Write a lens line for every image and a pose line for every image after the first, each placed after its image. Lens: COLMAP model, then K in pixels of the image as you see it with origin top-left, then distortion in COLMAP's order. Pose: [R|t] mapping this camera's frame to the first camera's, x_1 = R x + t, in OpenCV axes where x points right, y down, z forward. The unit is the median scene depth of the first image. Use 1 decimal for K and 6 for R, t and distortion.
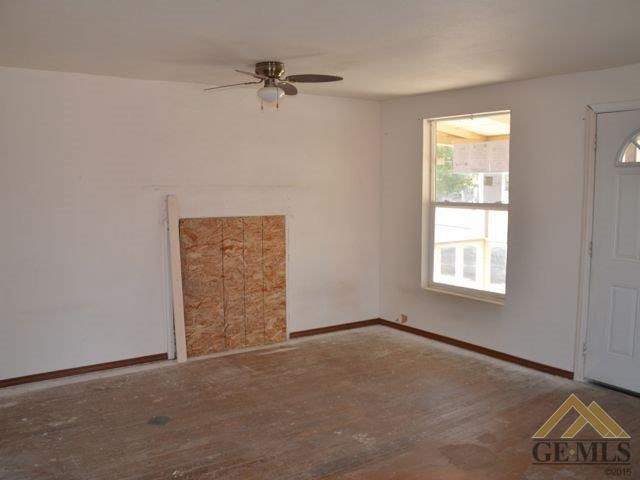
lens RADIAL K [[570.6, 0, 321.5], [0, 570.6, 241.5], [0, 0, 1]] dist [-0.141757, 0.108886]
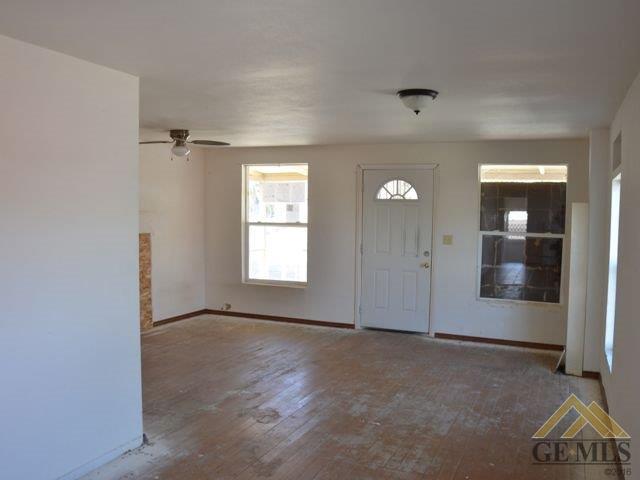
lens RADIAL K [[570.6, 0, 319.9], [0, 570.6, 238.9], [0, 0, 1]] dist [-0.141757, 0.108886]
pose [[0.859103, -0.021269, 0.511360, -0.417607], [0.039843, 0.998883, -0.025392, 0.017587], [-0.510249, 0.042188, 0.858991, -0.350914]]
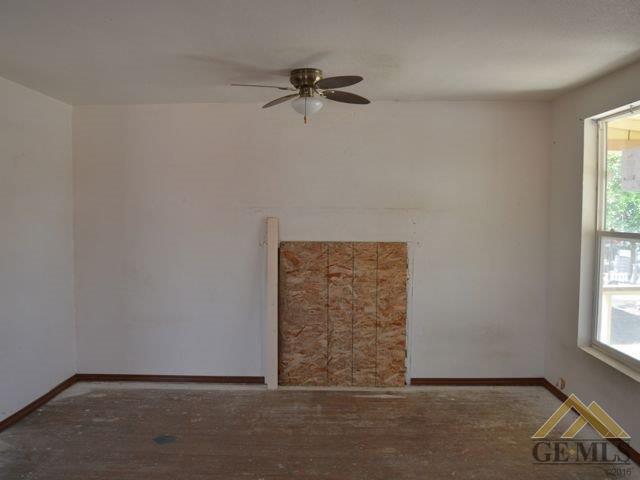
lens RADIAL K [[570.6, 0, 320.6], [0, 570.6, 245.4], [0, 0, 1]] dist [-0.141757, 0.108886]
pose [[0.806331, 0.038999, -0.590177, 0.359295], [-0.059263, 0.998130, -0.015011, -0.021409], [0.588488, 0.047080, 0.807134, 0.233635]]
